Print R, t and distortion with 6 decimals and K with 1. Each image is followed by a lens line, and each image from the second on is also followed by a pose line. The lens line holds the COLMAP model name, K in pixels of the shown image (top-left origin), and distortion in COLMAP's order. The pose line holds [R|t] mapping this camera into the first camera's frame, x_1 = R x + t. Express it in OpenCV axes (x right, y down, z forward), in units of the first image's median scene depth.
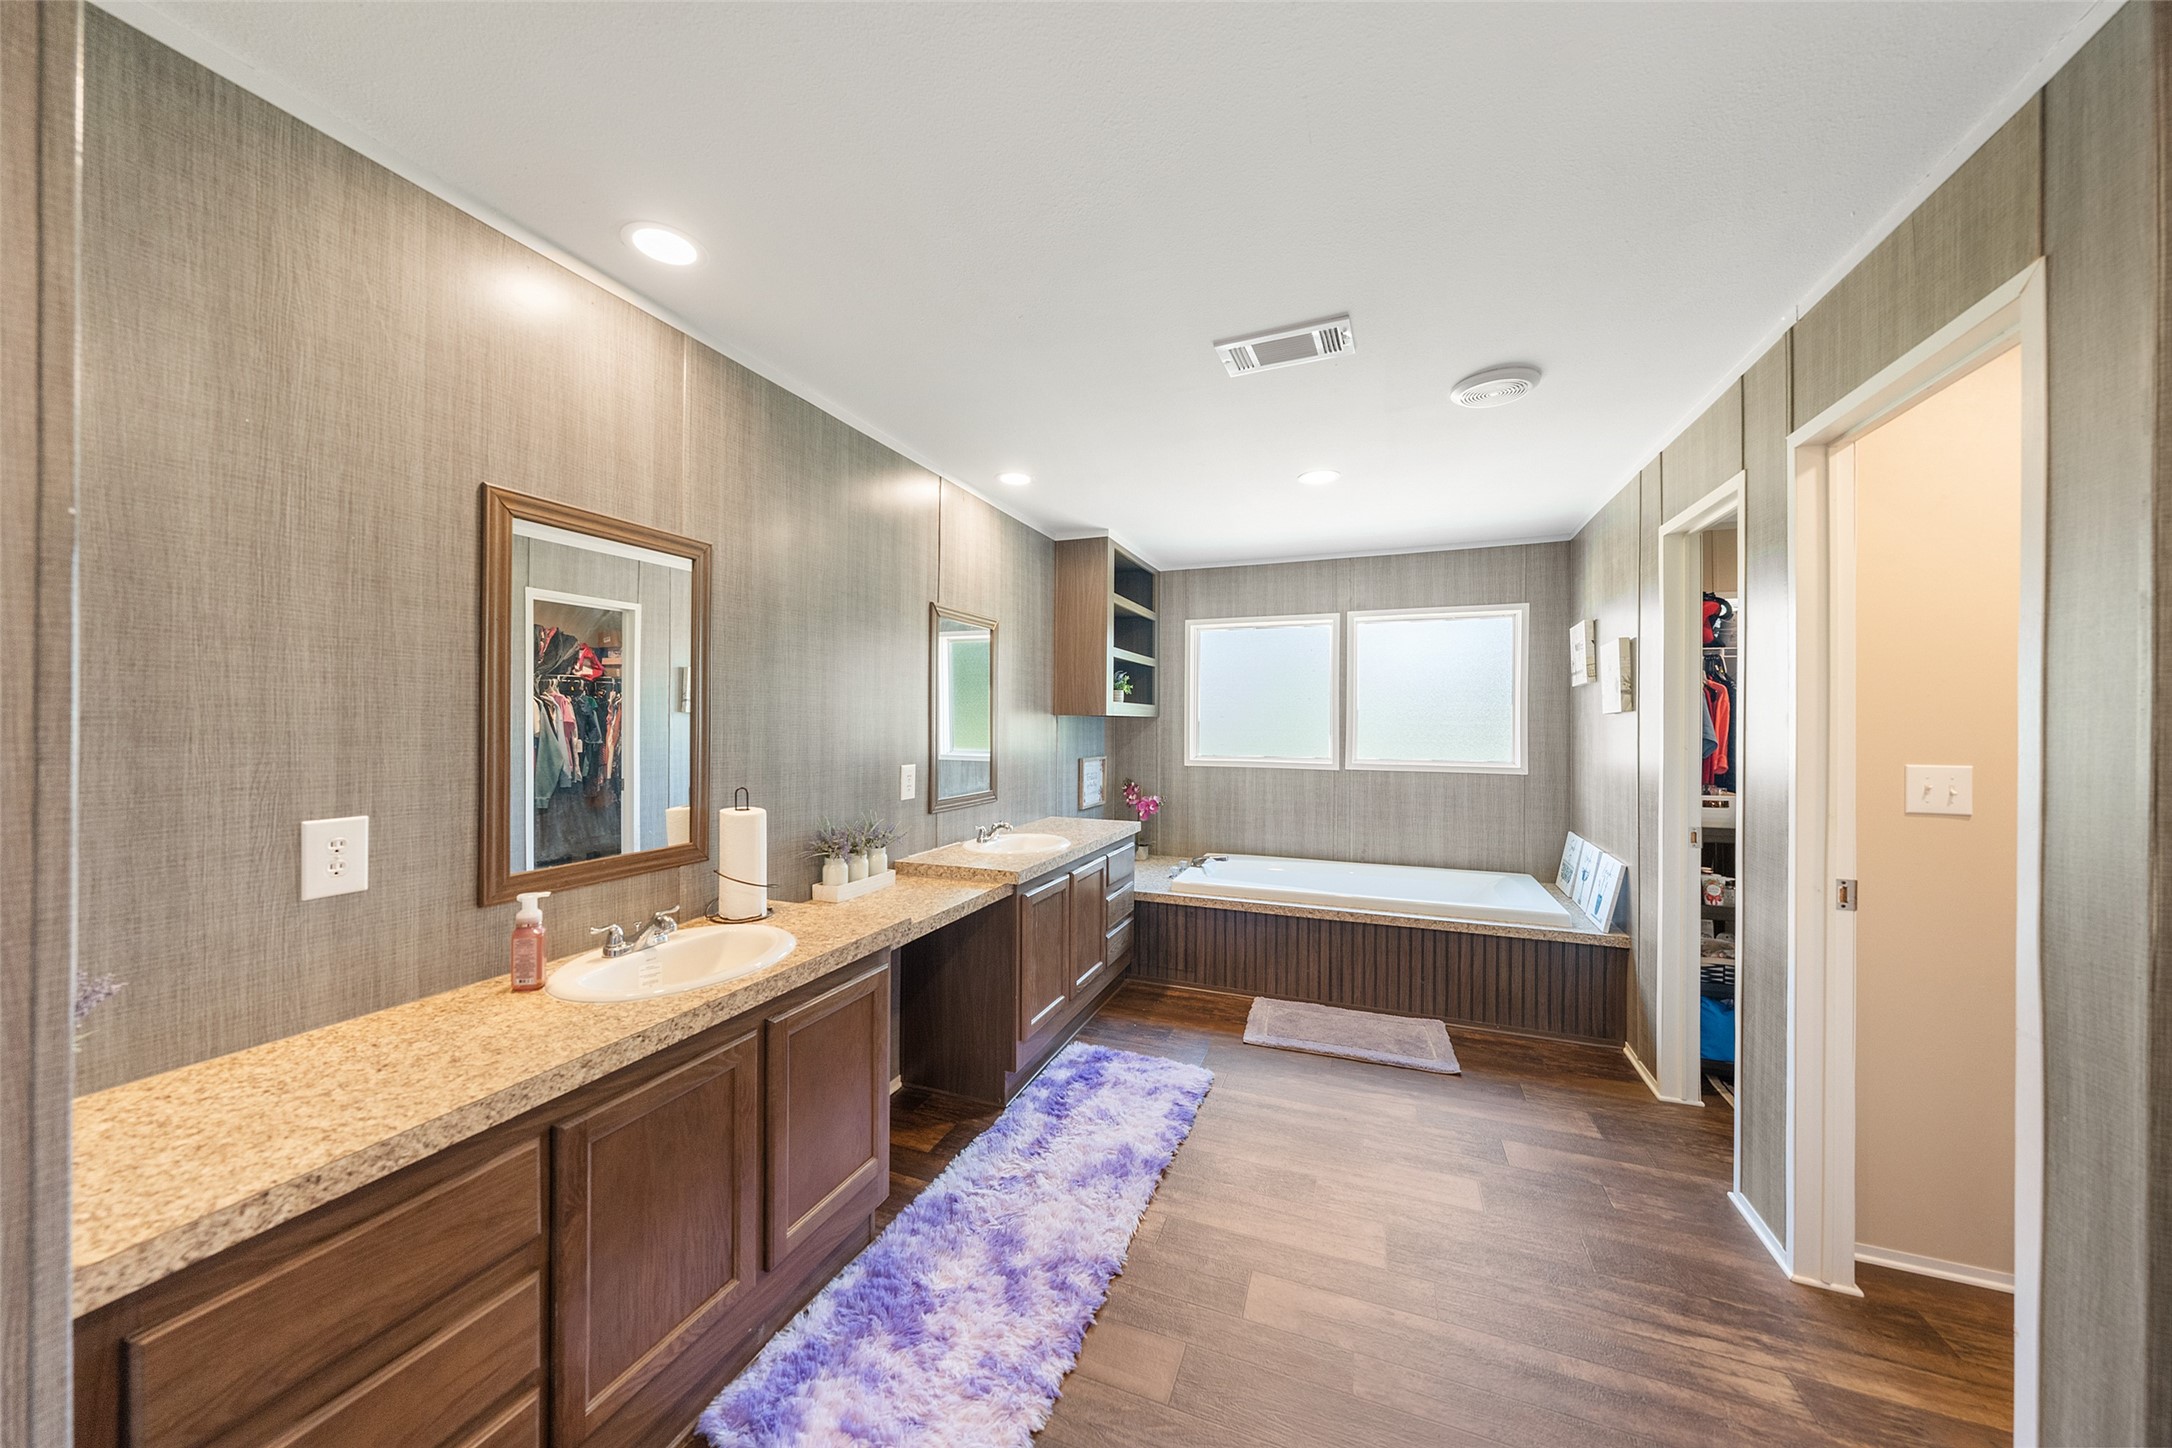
lens RADIAL K [[741.1, 0, 1083.6], [0, 741.1, 723.7], [0, 0, 1]] dist [-0.001337, 0.000037]
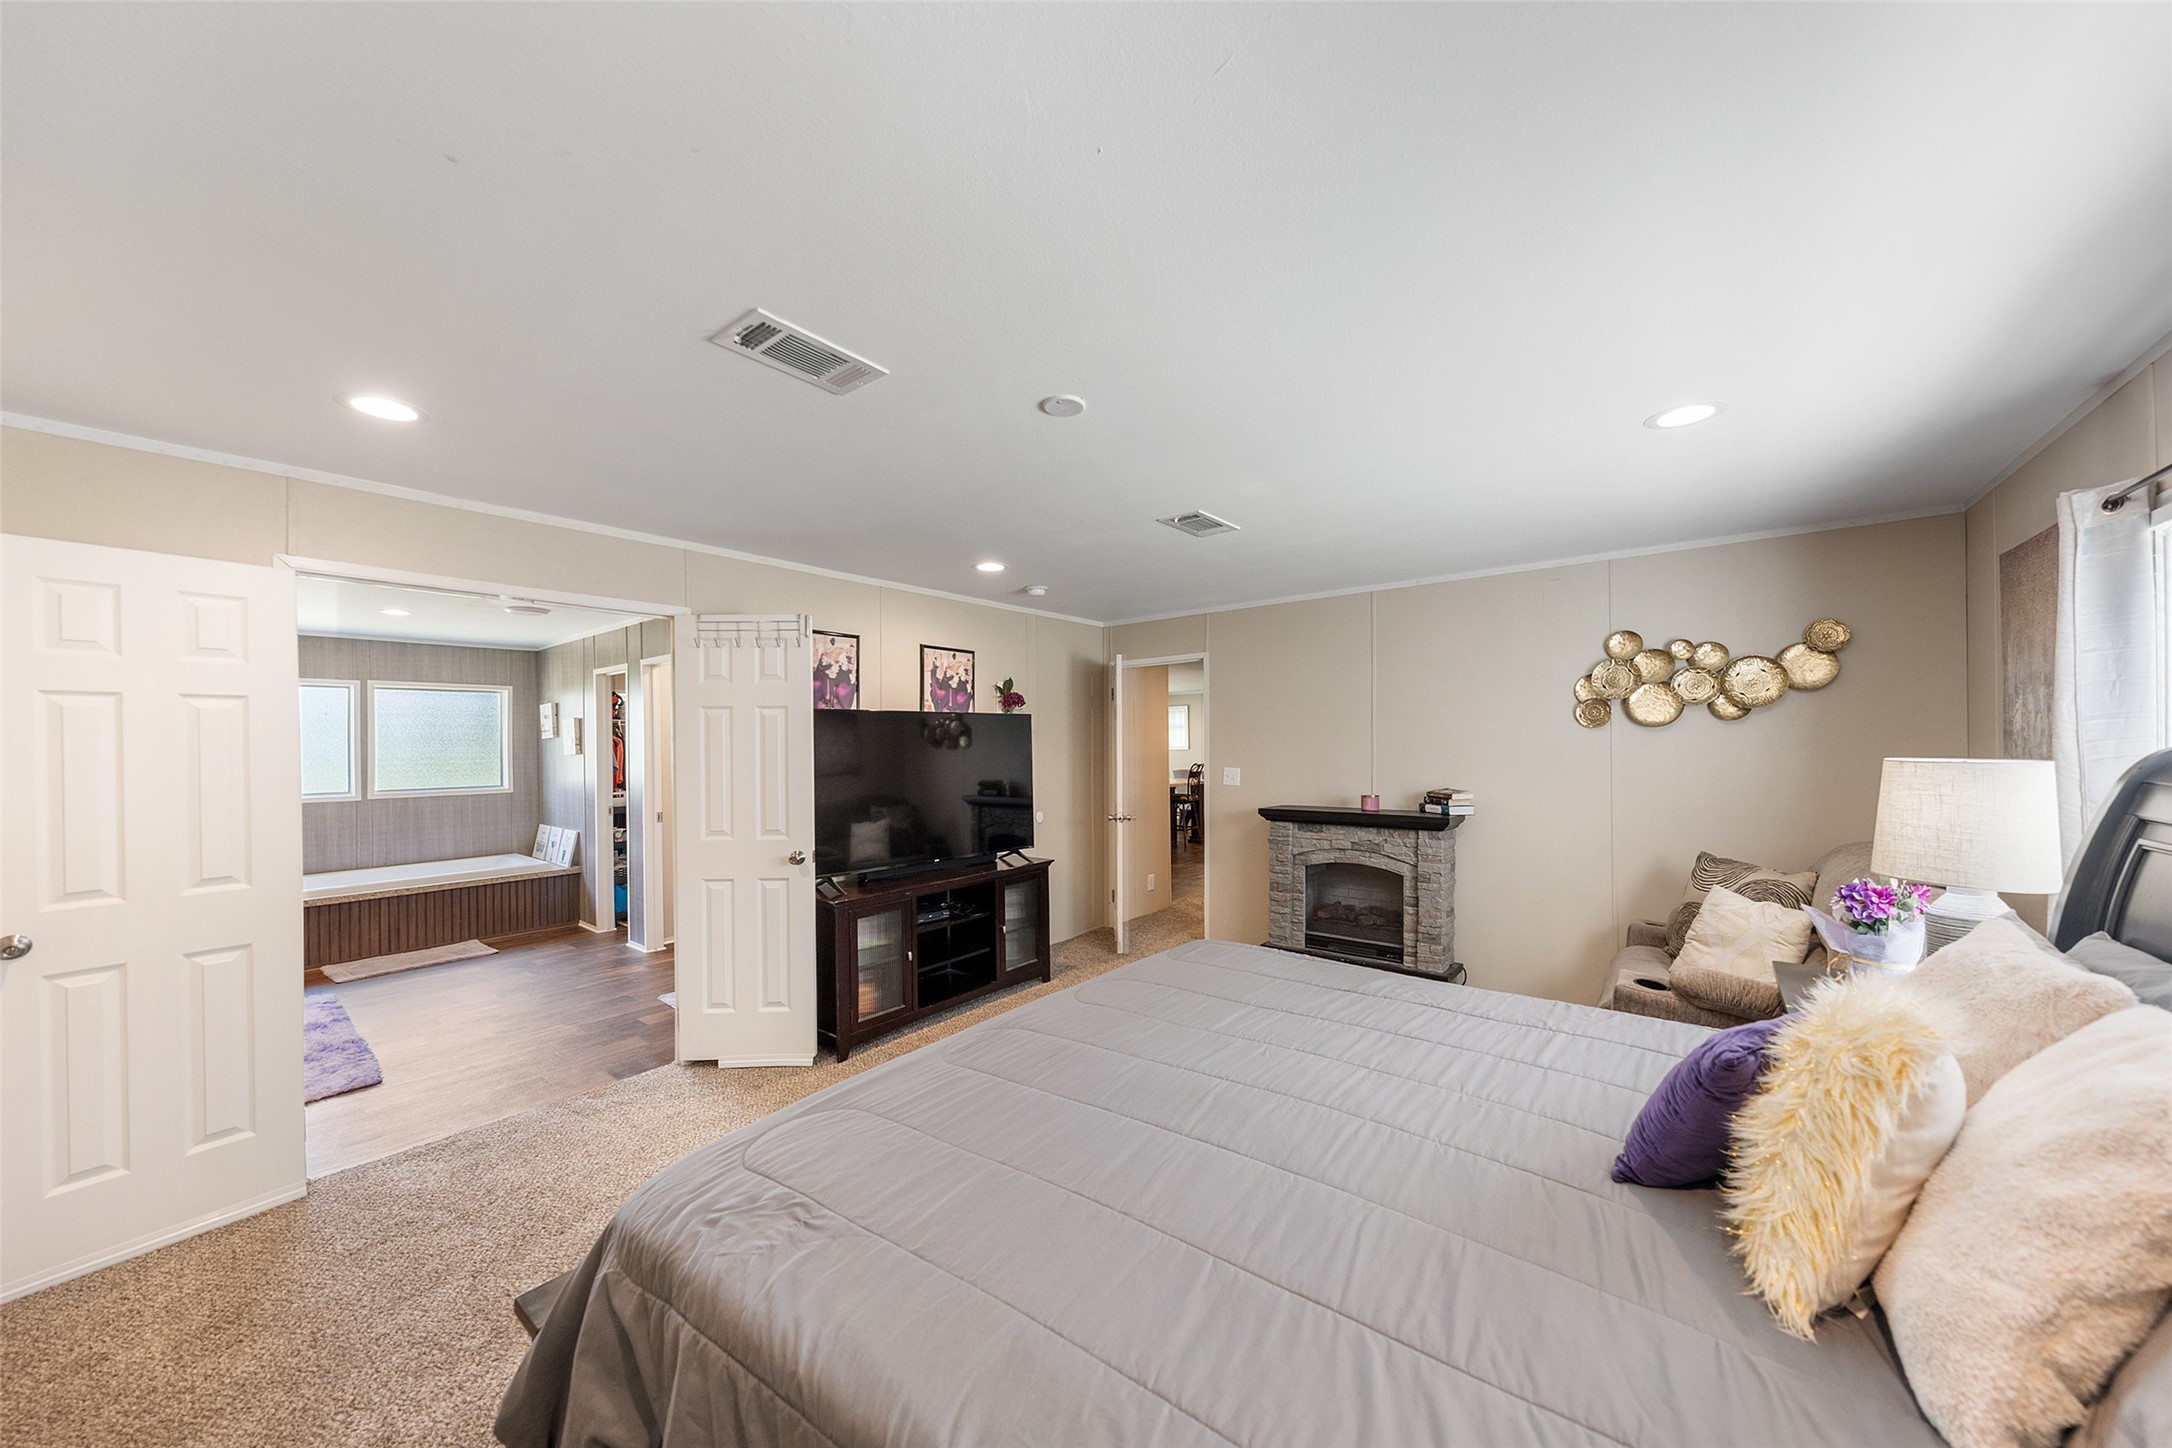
lens RADIAL K [[741.1, 0, 1075.6], [0, 741.1, 738.7], [0, 0, 1]] dist [-0.001337, 0.000037]
pose [[0.298904, -0.000563, 0.954283, -0.849985], [0.018155, 0.999822, -0.005097, -0.026513], [-0.954110, 0.018849, 0.298861, -0.967864]]
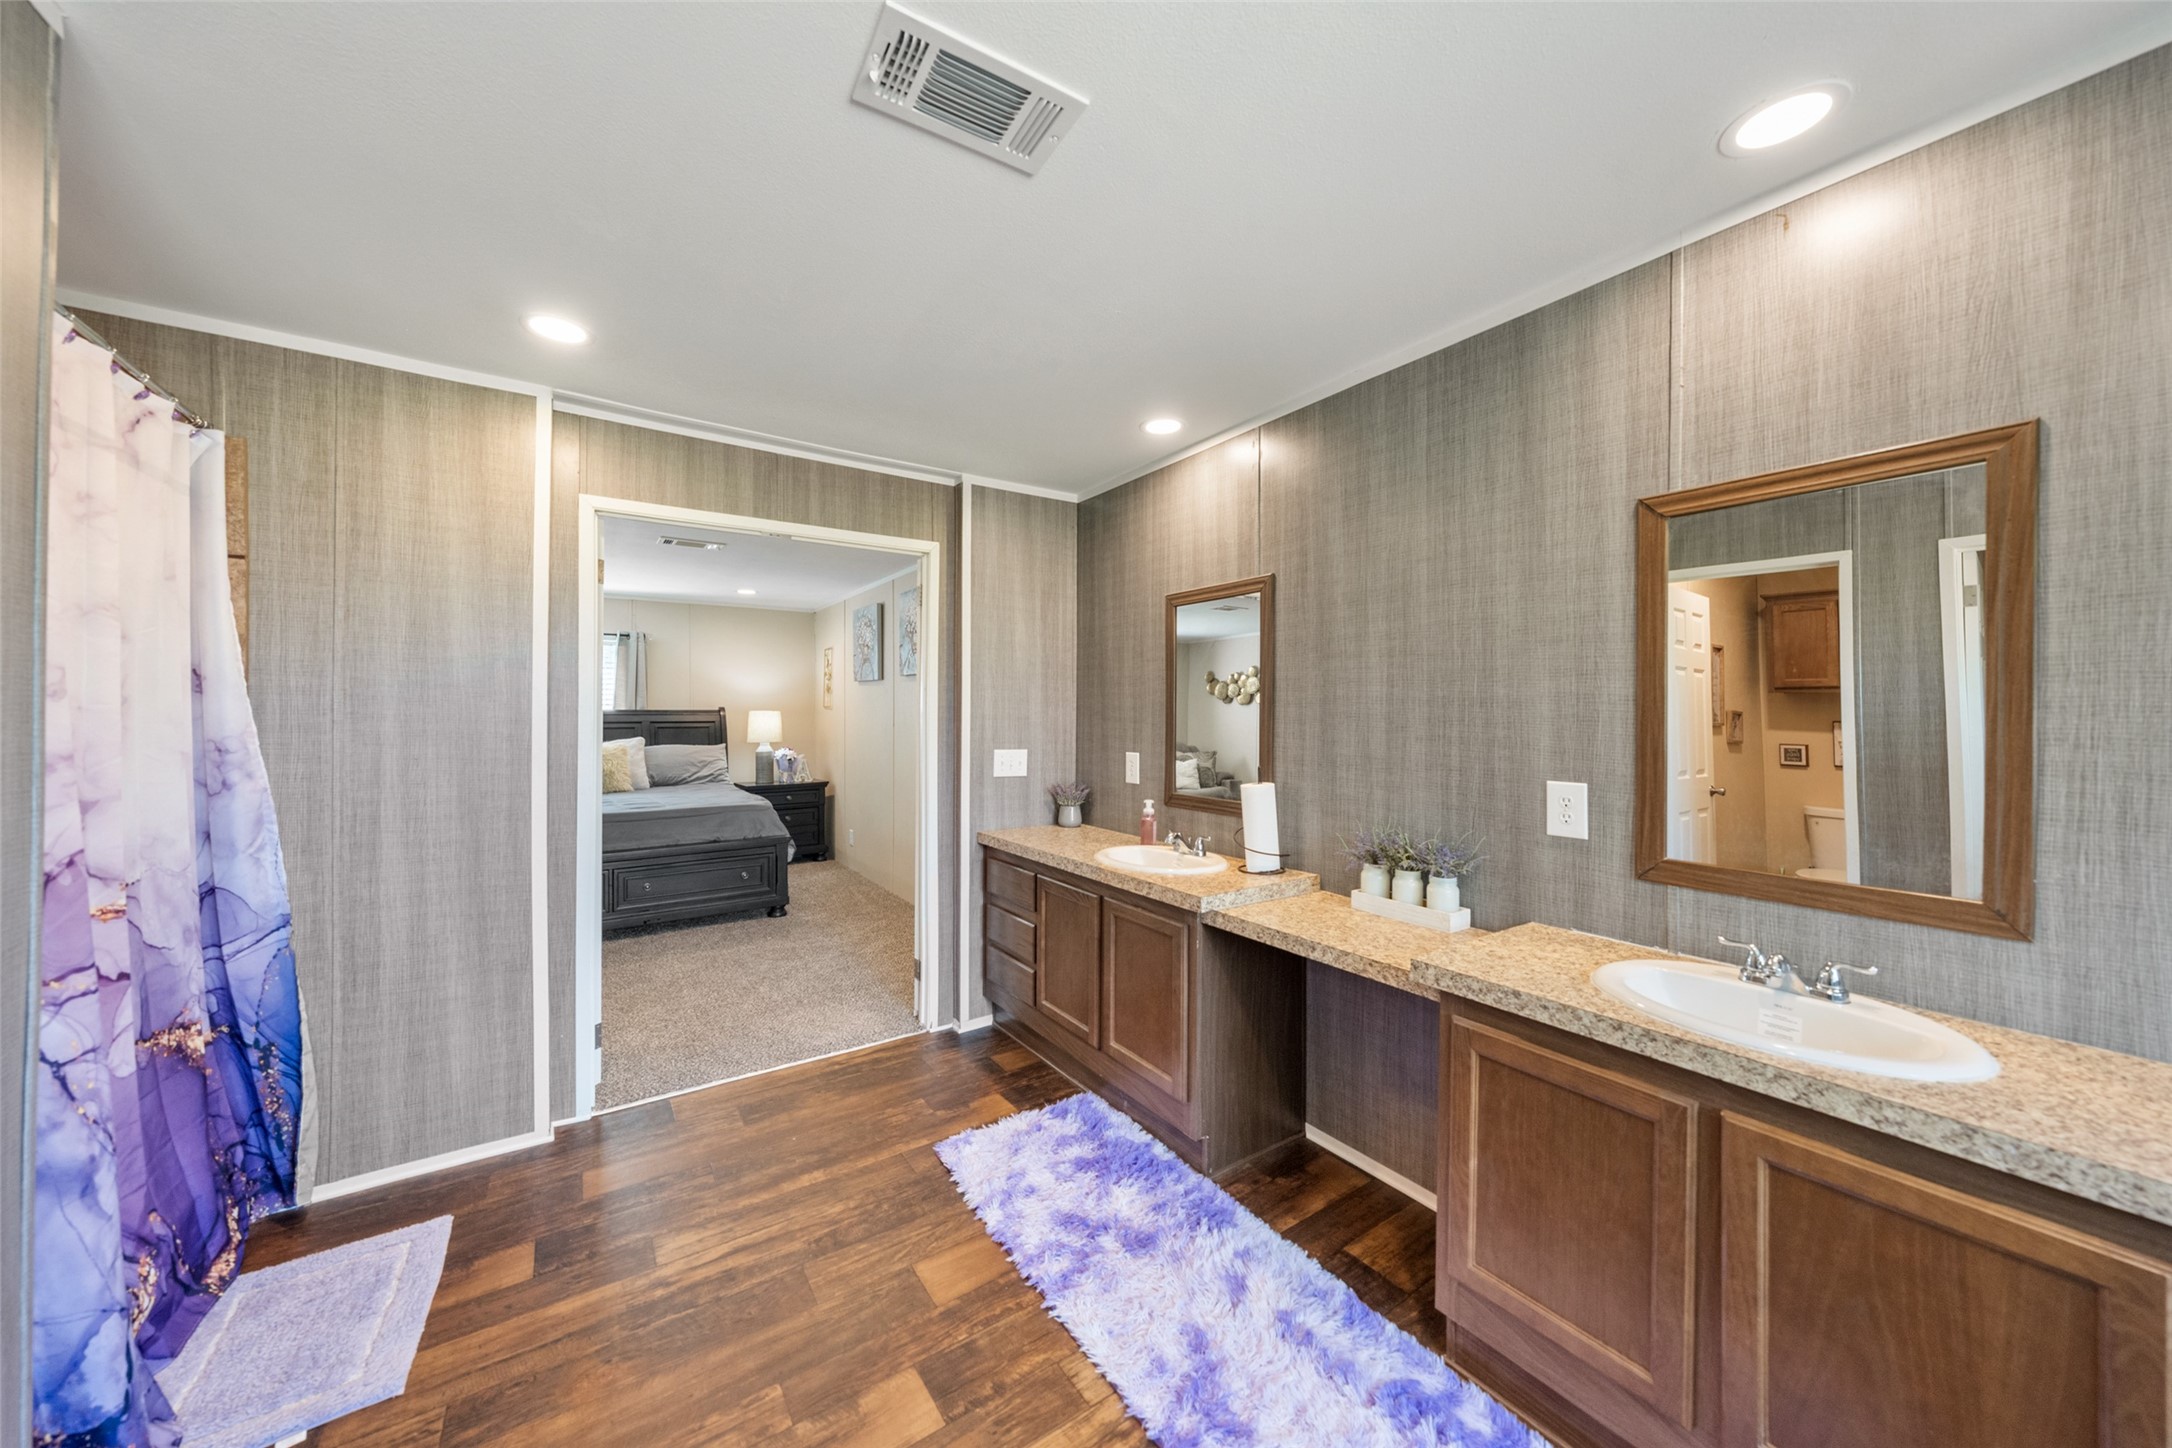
lens RADIAL K [[741.1, 0, 1086.3], [0, 741.1, 712.2], [0, 0, 1]] dist [-0.001337, 0.000037]
pose [[-0.559194, -0.006943, -0.829008, 0.513530], [-0.007313, 0.999967, -0.003442, 0.001470], [0.829005, 0.004138, -0.559227, 1.014742]]
